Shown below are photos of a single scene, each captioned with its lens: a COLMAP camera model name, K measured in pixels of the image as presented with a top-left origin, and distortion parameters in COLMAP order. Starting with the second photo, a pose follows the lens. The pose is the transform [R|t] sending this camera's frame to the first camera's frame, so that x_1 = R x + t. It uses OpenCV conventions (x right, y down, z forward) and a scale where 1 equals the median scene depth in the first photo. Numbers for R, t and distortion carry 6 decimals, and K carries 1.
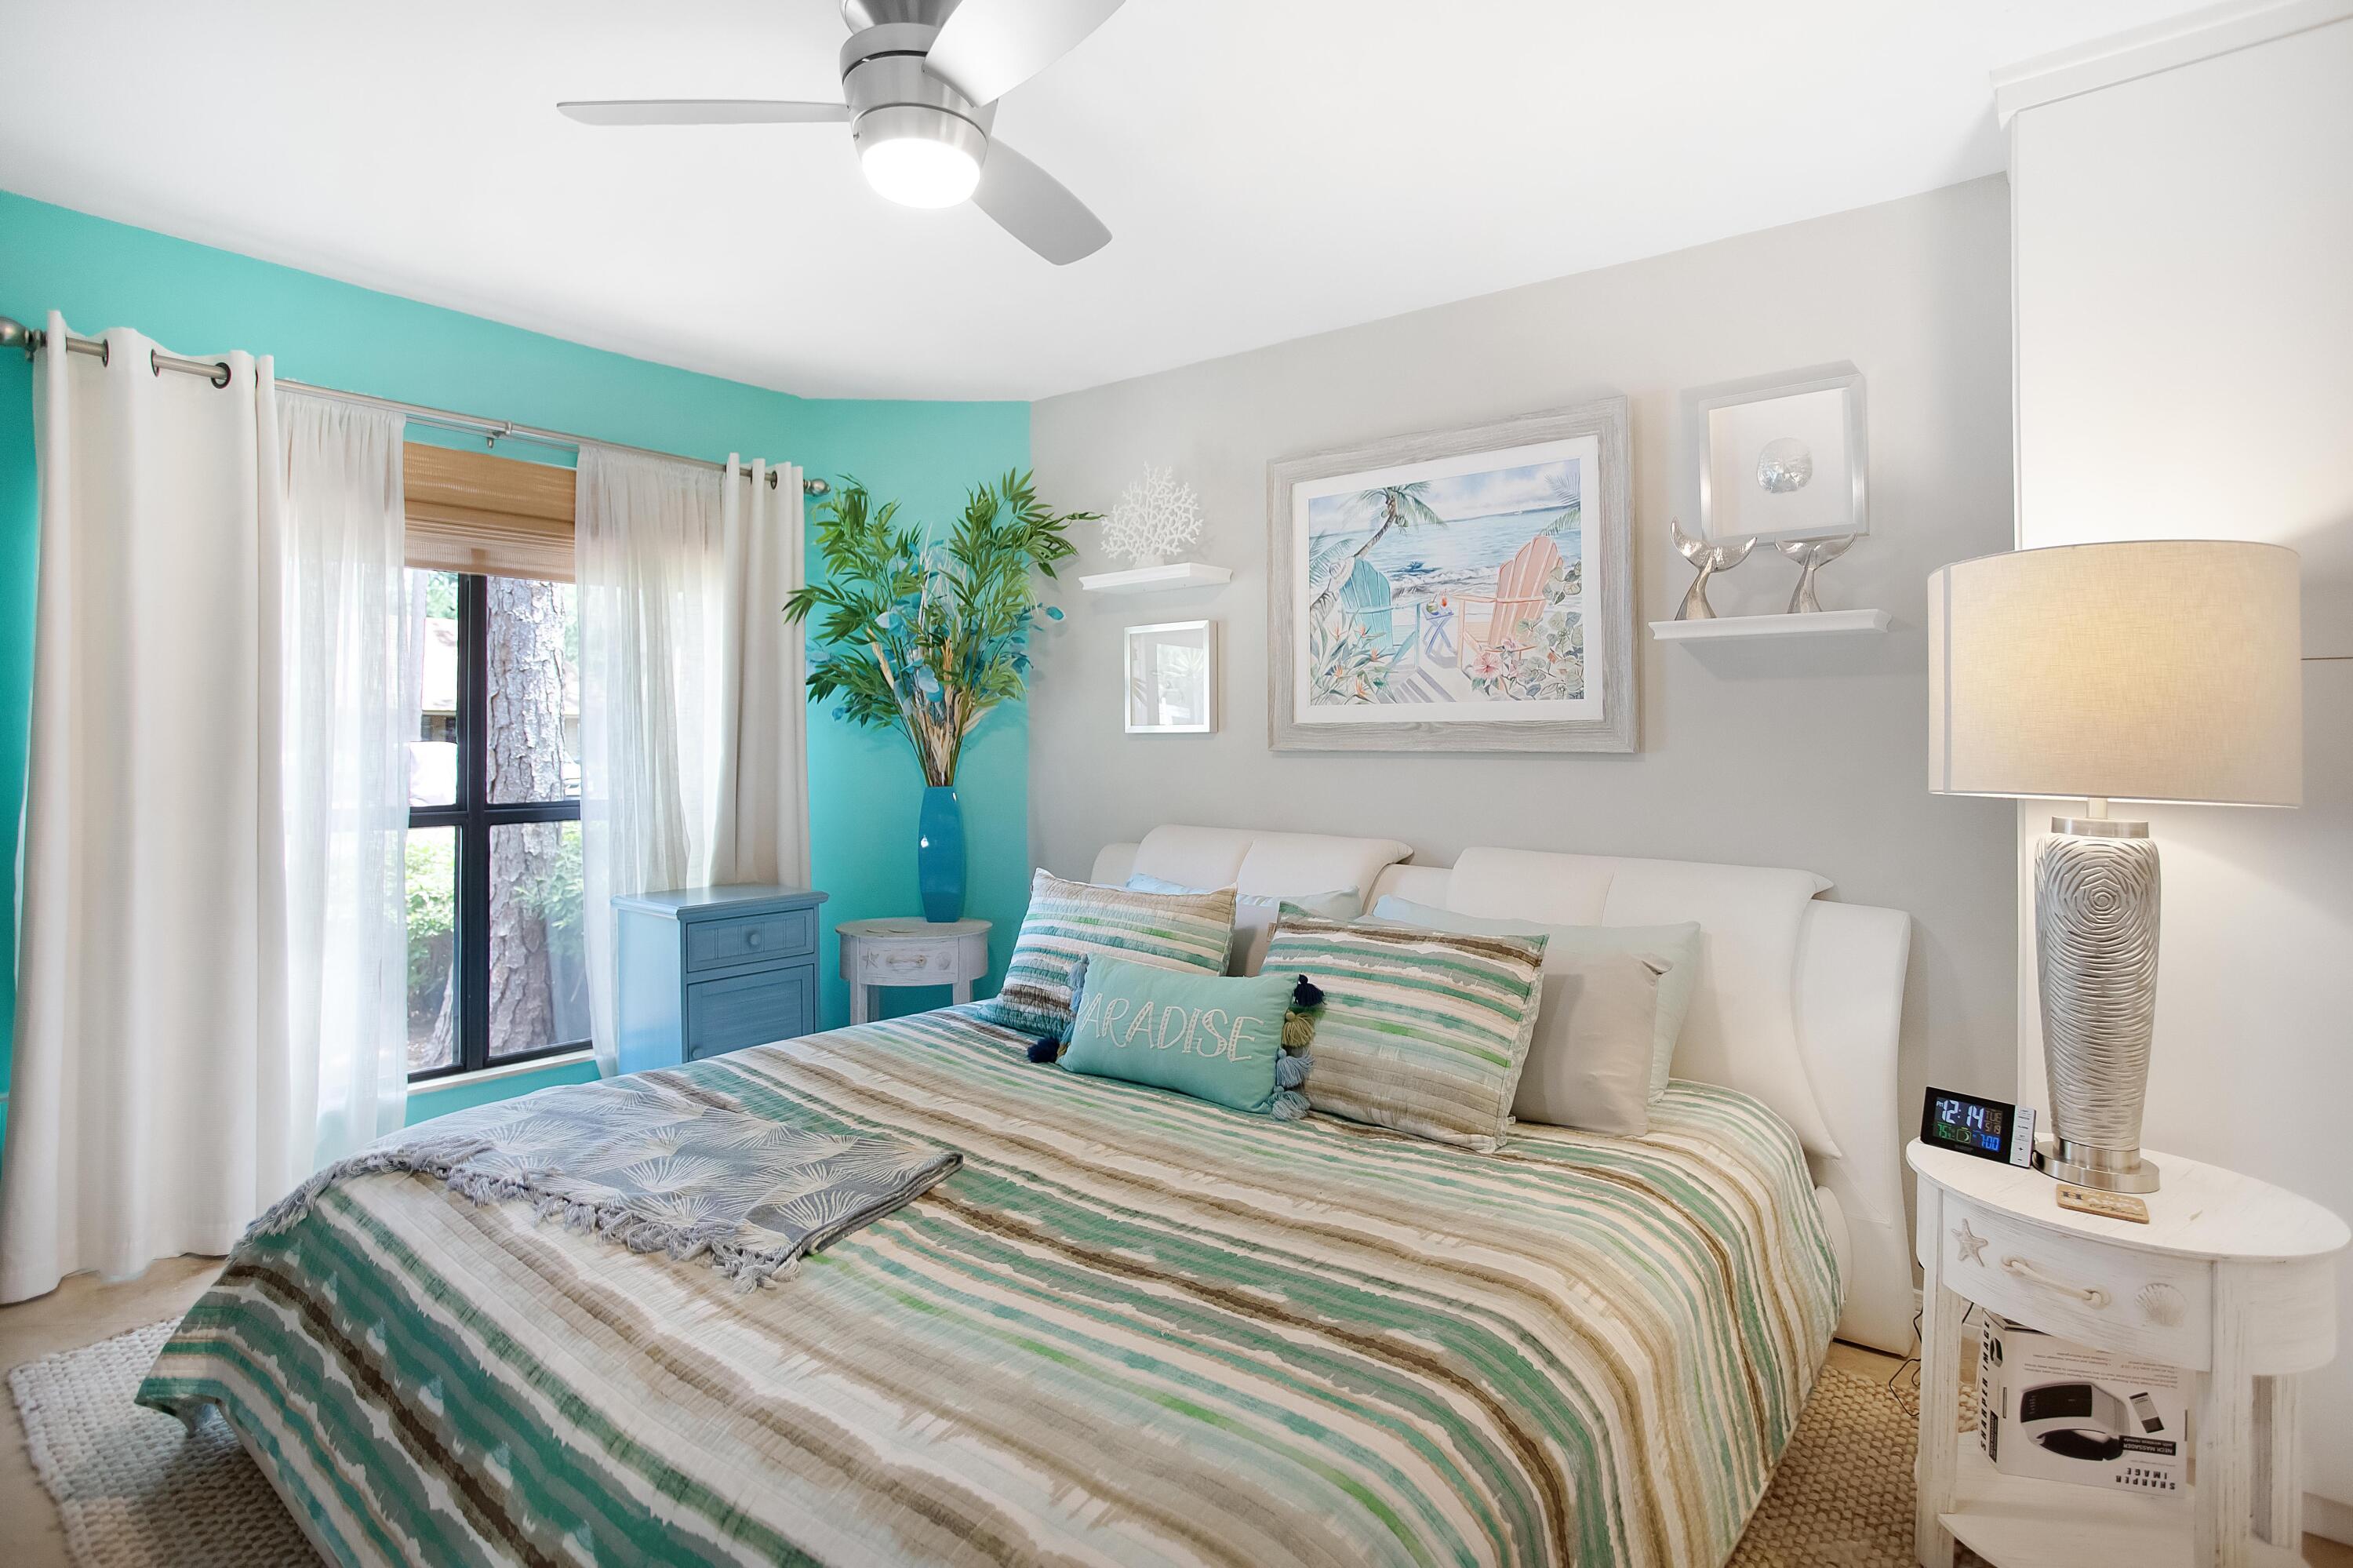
lens RADIAL K [[1212.2, 0, 1206.5], [0, 1212.2, 753.9], [0, 0, 1]] dist [-0.067487, 0.050630]
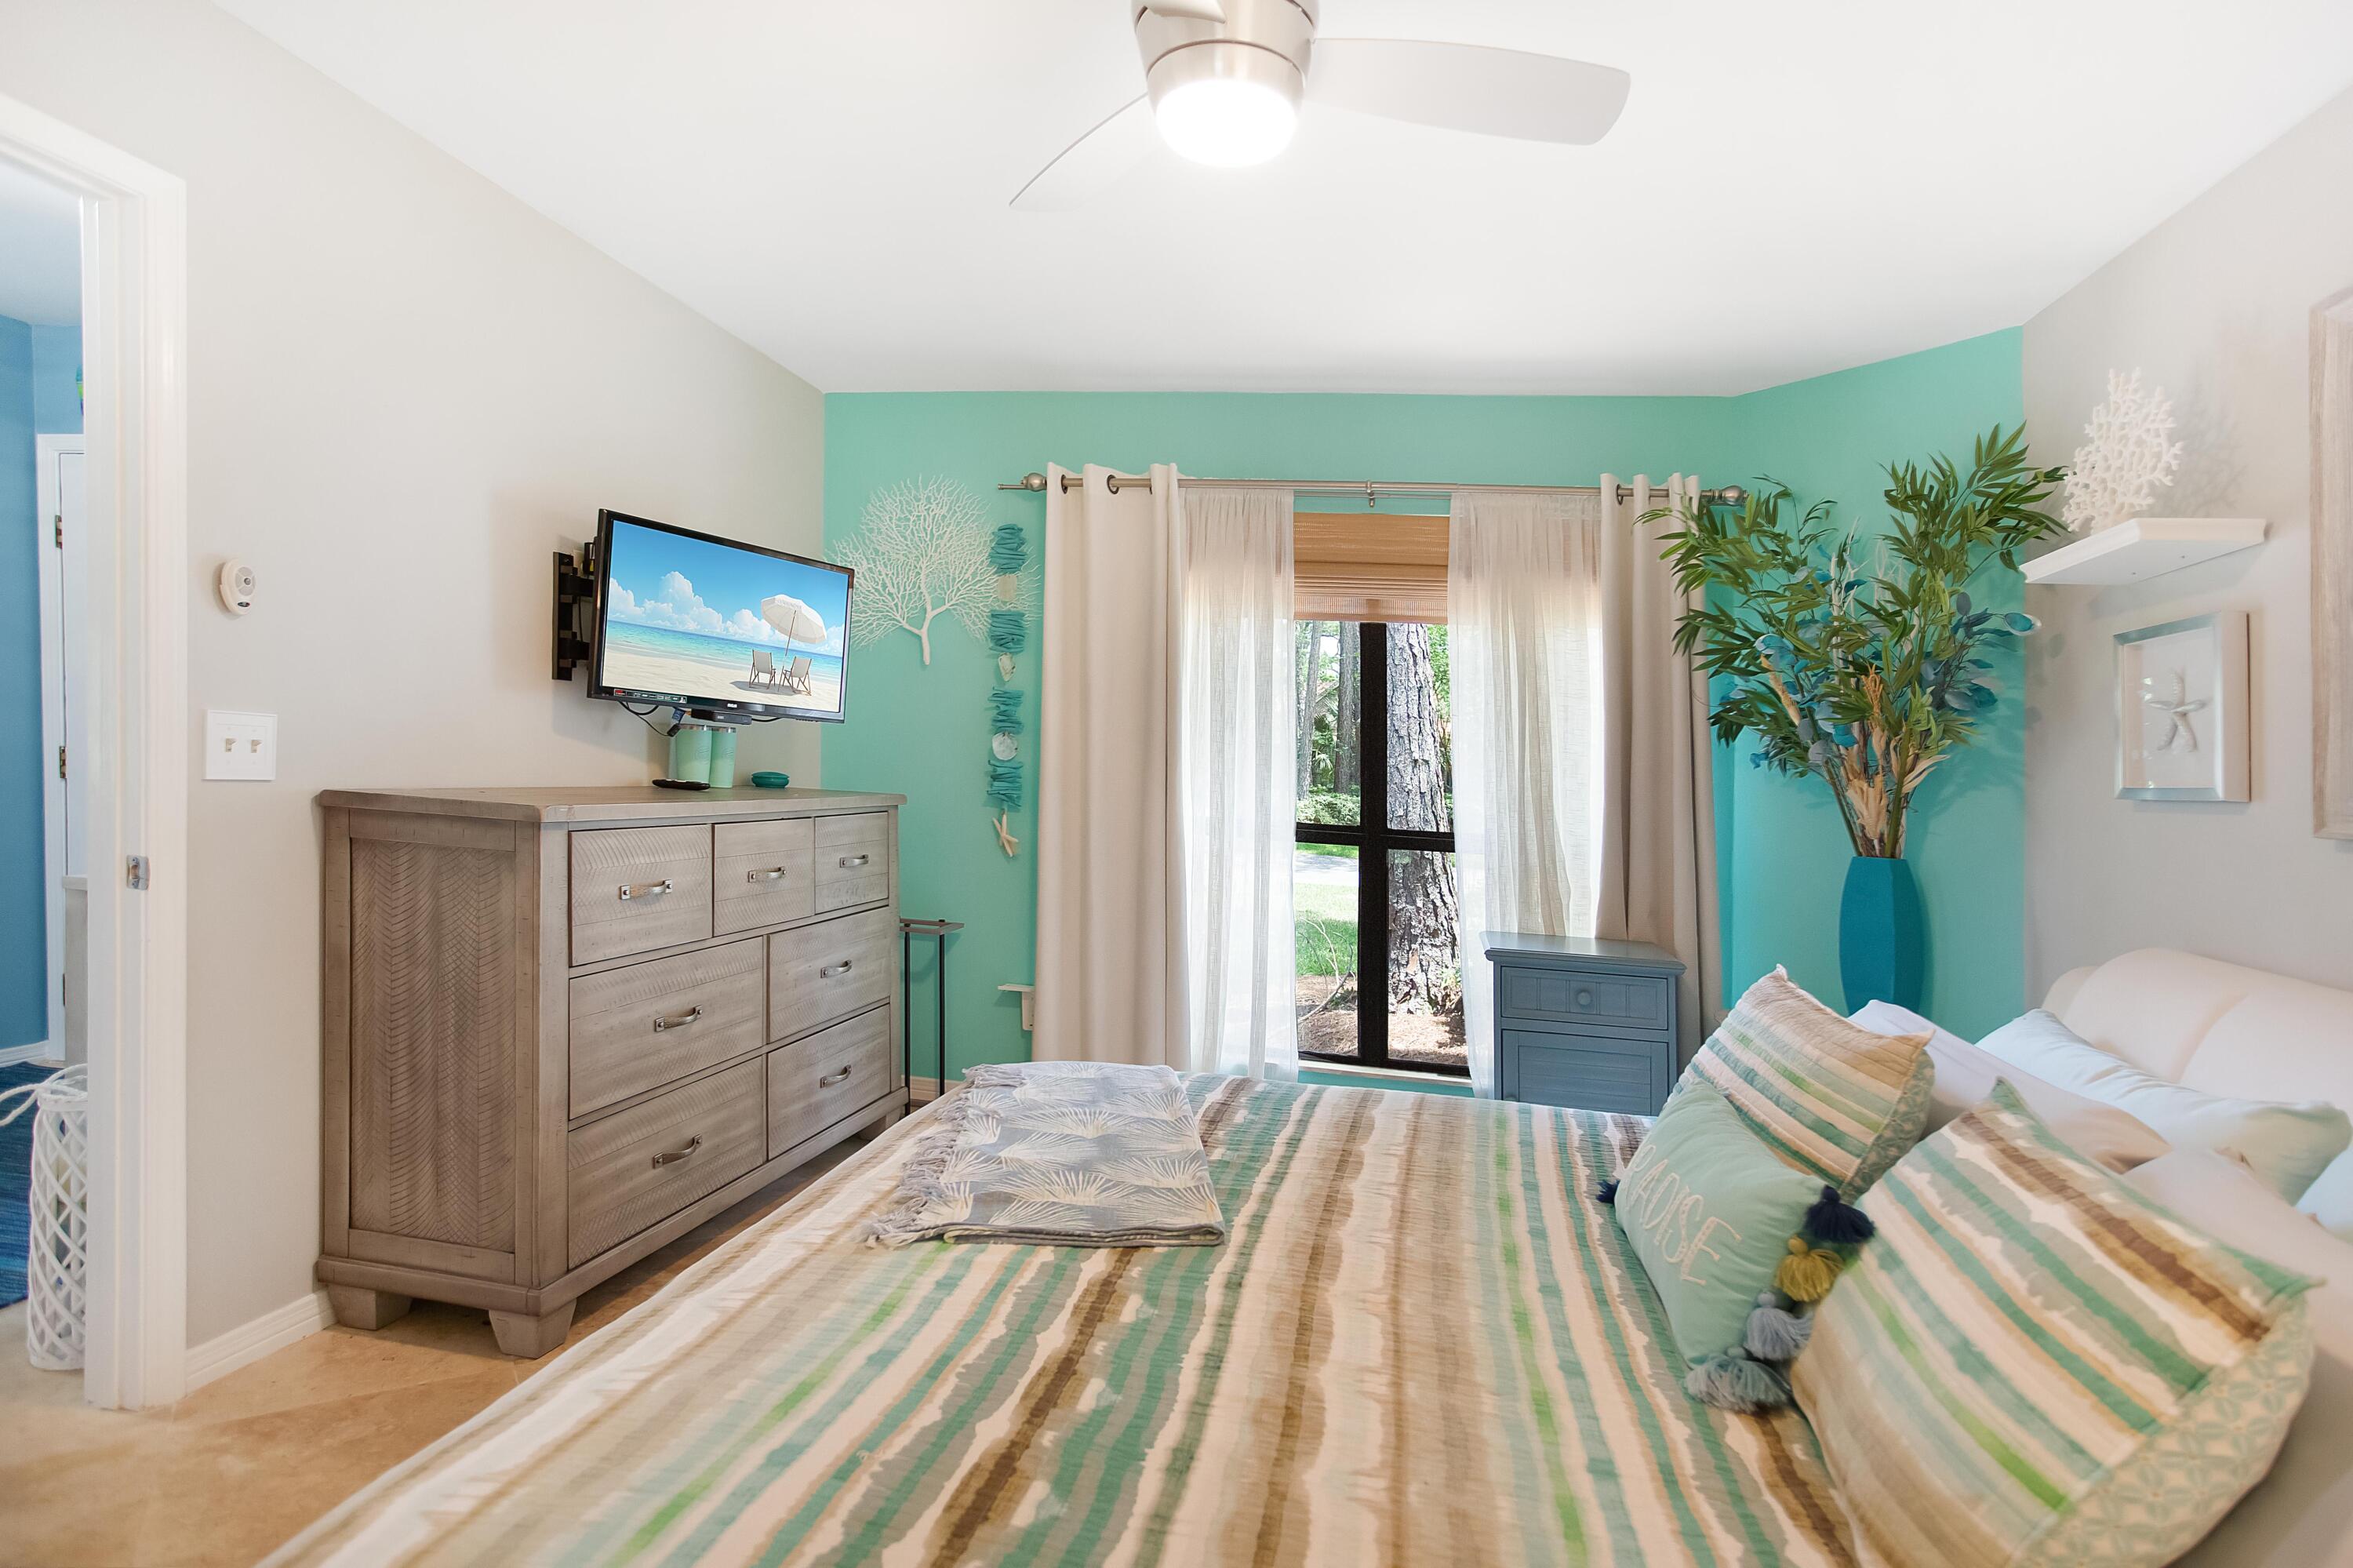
lens RADIAL K [[1205.0, 0, 1175.0], [0, 1205.0, 806.8], [0, 0, 1]] dist [-0.042492, 0.024405]
pose [[0.477261, 0.056035, -0.876973, 0.341554], [-0.063451, 0.997557, 0.029209, 0.000773], [0.876468, 0.041705, 0.479650, 0.348022]]
